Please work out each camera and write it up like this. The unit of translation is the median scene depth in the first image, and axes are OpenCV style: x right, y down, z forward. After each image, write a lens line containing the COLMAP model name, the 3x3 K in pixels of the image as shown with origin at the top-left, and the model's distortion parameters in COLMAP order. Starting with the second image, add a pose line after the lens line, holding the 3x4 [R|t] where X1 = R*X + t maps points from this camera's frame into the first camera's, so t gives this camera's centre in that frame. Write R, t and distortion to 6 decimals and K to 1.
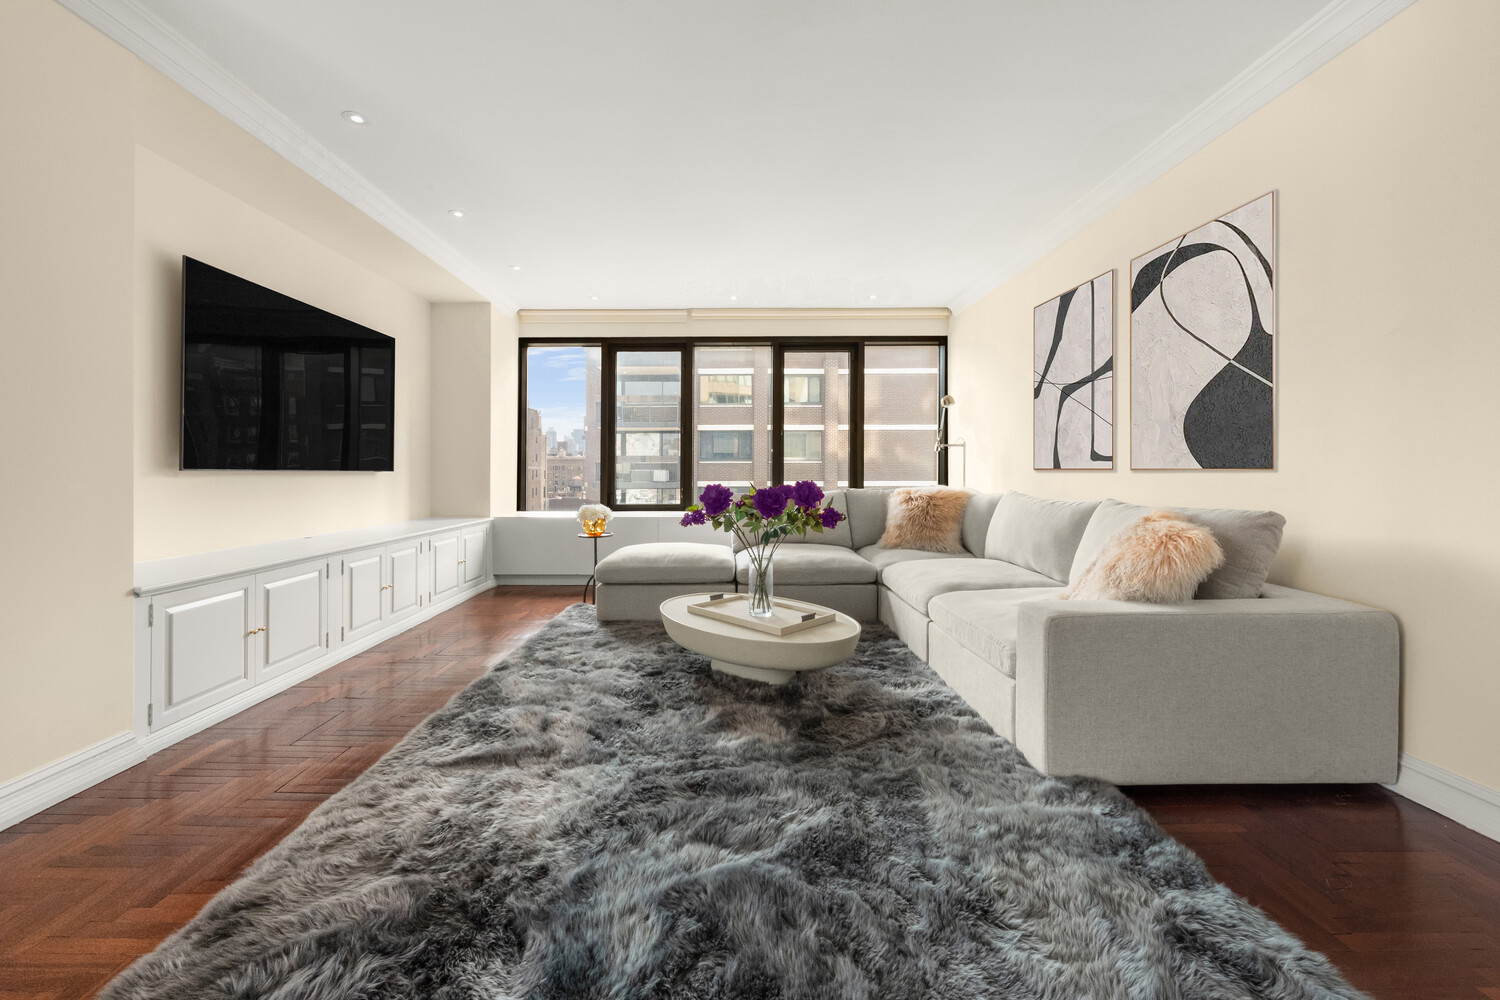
lens RADIAL K [[619.8, 0, 743.8], [0, 619.8, 464.8], [0, 0, 1]] dist [0.002135, -0.000061]
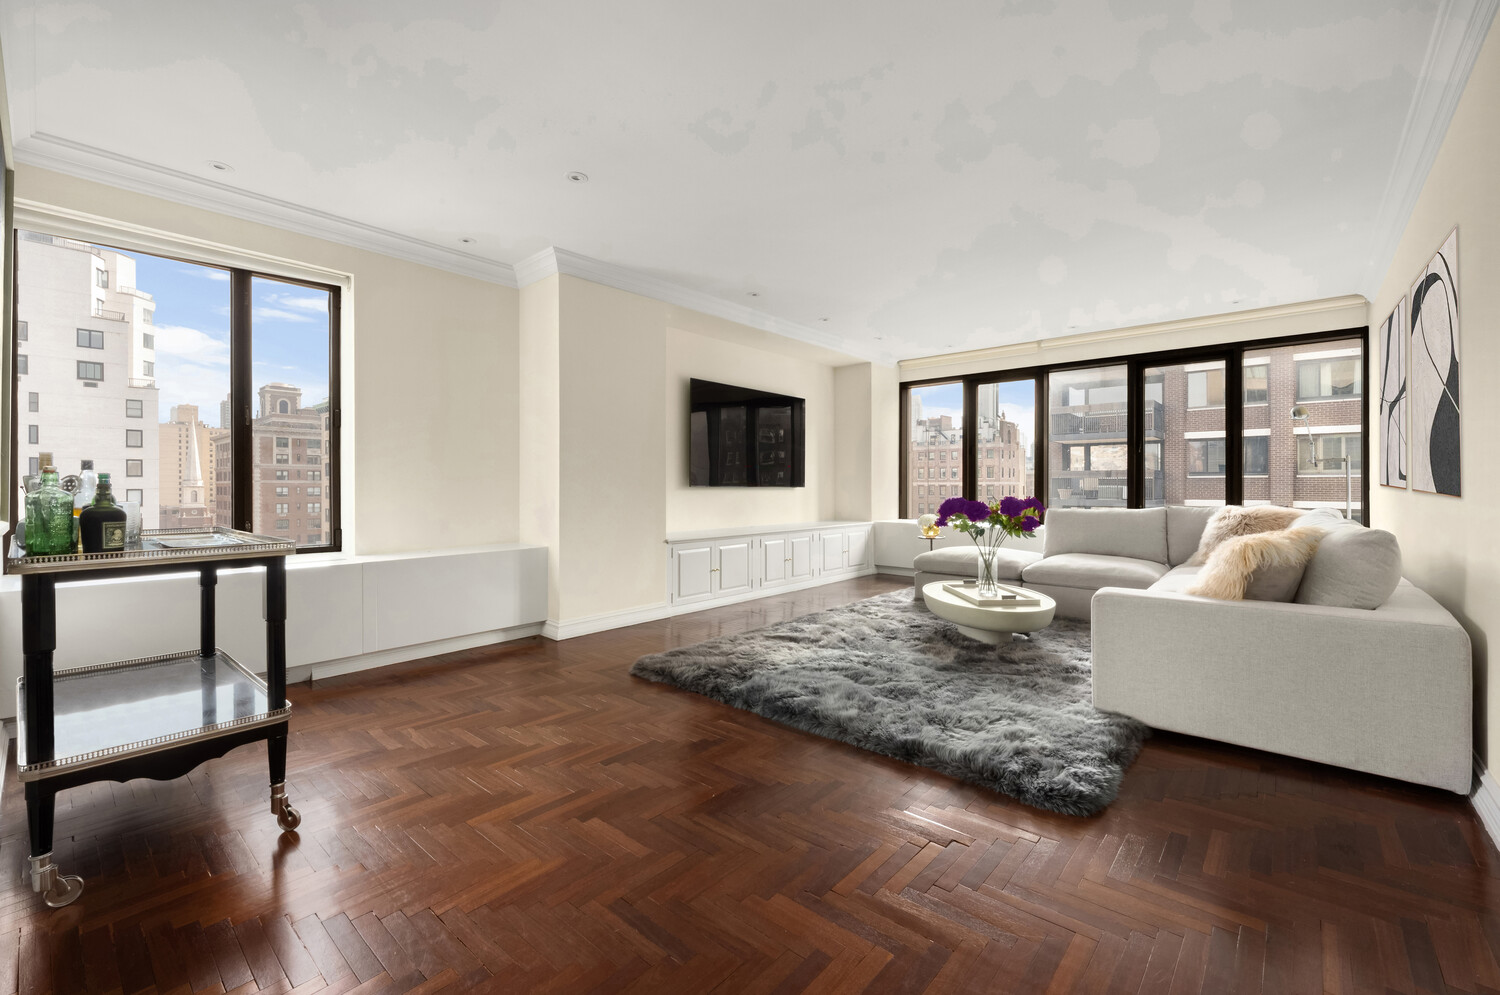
lens RADIAL K [[626.6, 0, 748.5], [0, 626.6, 483.5], [0, 0, 1]] dist [-0.000291, -0.000047]
pose [[0.752031, 0.000080, -0.659128, 0.411306], [0.003458, 0.999986, 0.004066, -0.006570], [0.659119, -0.005337, 0.752020, -0.283169]]
